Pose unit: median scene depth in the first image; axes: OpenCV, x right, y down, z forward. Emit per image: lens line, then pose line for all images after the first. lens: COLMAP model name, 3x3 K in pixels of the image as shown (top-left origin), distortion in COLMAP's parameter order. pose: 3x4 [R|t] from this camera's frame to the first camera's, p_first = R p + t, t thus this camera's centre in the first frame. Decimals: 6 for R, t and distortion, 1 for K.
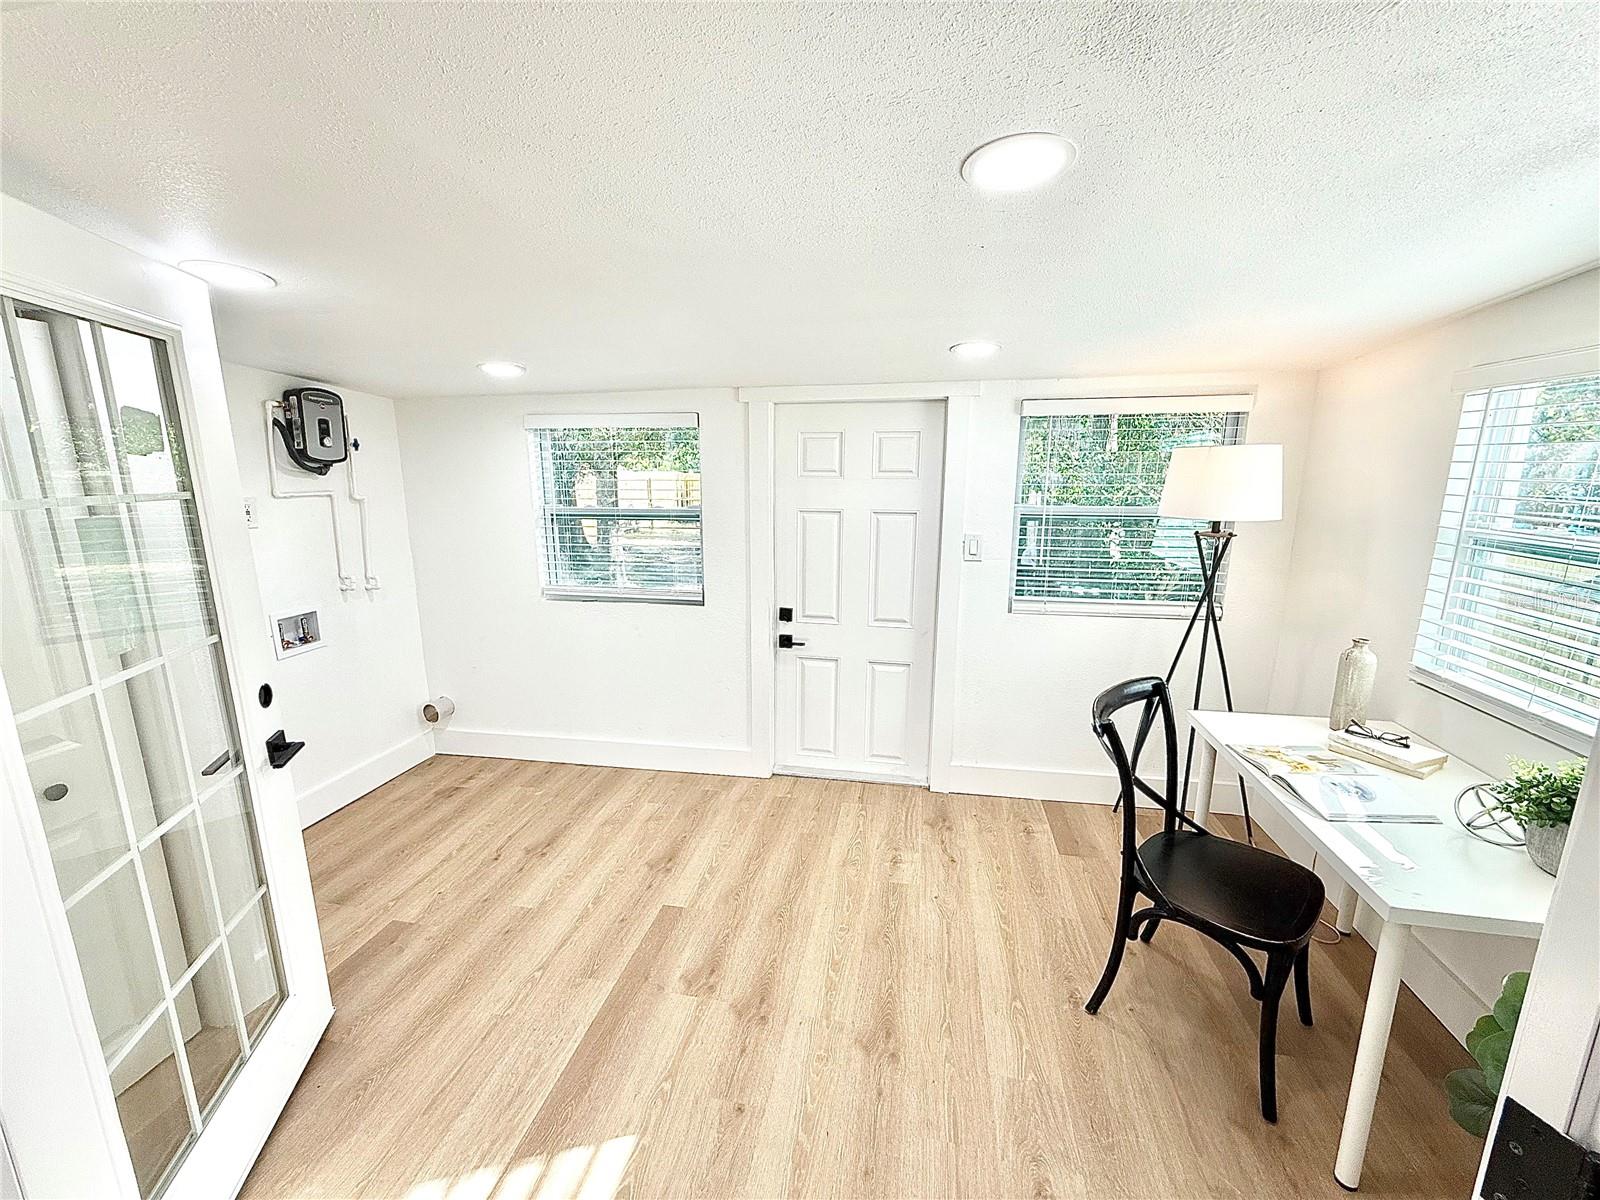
lens RADIAL K [[649.3, 0, 772.7], [0, 649.3, 597.1], [0, 0, 1]] dist [0.000024, -0.000008]
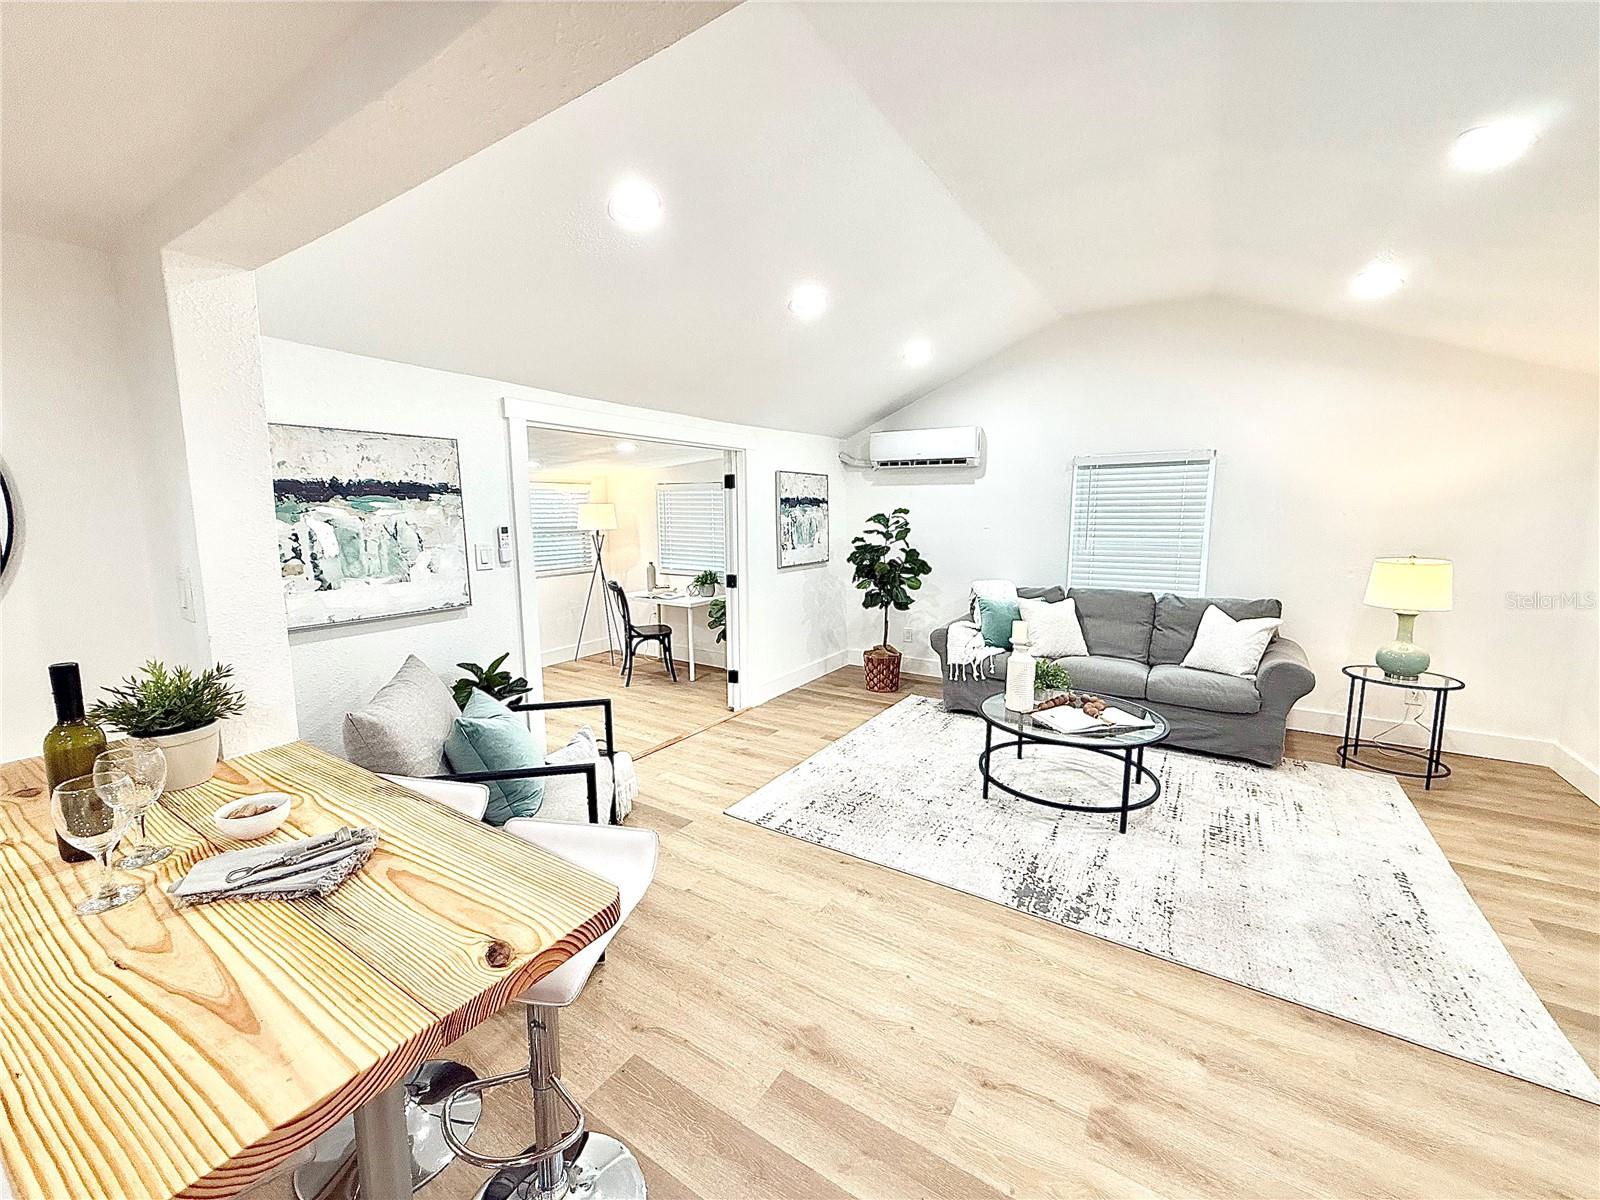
lens RADIAL K [[637.5, 0, 796.4], [0, 637.5, 597.9], [0, 0, 1]] dist [-0.000049, -0.000177]
pose [[0.345149, -0.115264, 0.931443, -1.376020], [0.191723, 0.980162, 0.050250, 0.163737], [-0.918757, 0.161235, 0.360401, -0.609294]]
